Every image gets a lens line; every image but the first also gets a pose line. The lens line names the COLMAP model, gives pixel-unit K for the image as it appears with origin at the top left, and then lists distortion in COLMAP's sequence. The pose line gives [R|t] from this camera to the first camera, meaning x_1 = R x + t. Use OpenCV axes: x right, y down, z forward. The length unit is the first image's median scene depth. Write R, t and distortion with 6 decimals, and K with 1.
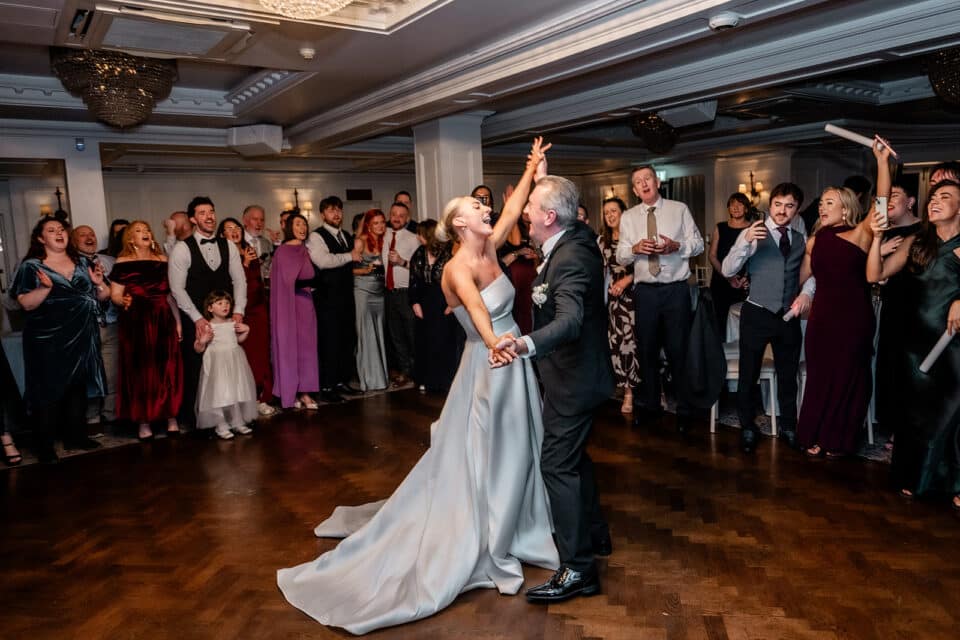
lens RADIAL K [[699.6, 0, 544.7], [0, 699.6, 321.4], [0, 0, 1]] dist [0.009632, 0.000587]
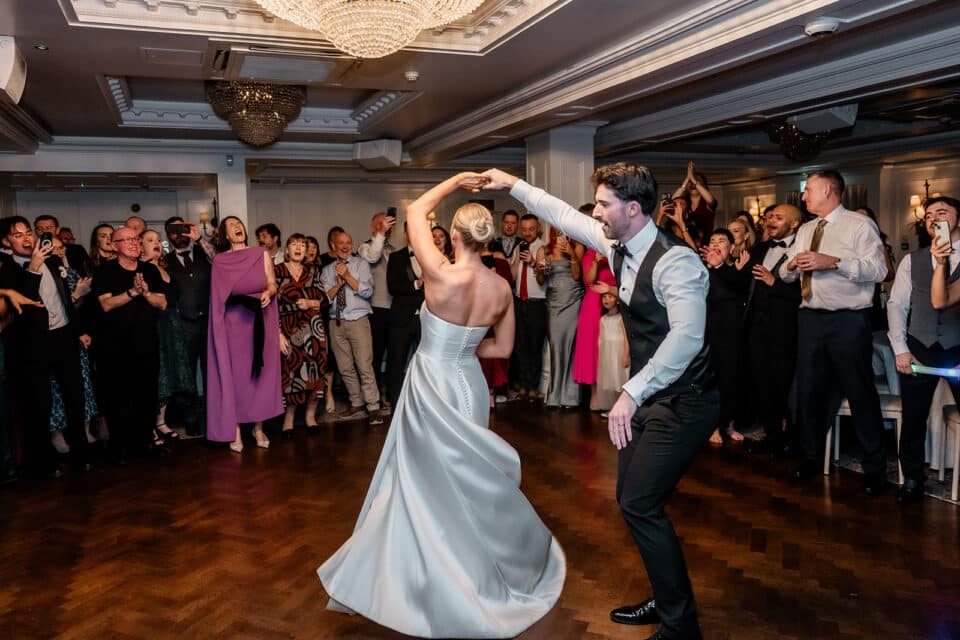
lens RADIAL K [[753.8, 0, 489.2], [0, 753.8, 308.5], [0, 0, 1]] dist [0.005656, 0.005450]
pose [[0.964307, 0.041976, -0.261437, 0.059524], [-0.052697, 0.998027, -0.034130, 0.002341], [0.259489, 0.046688, 0.964617, -0.038785]]
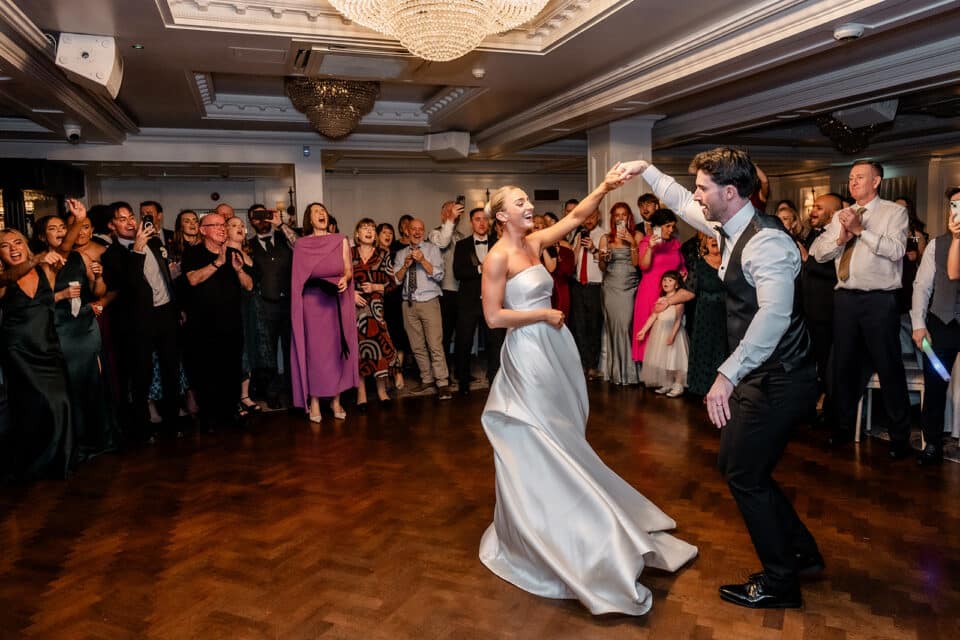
lens RADIAL K [[753.8, 0, 560.0], [0, 753.8, 308.8], [0, 0, 1]] dist [0.005656, 0.005450]
pose [[0.964697, 0.047563, -0.259033, 0.086625], [-0.055219, 0.998224, -0.022356, 0.015629], [0.257510, 0.035870, 0.965610, -0.098016]]
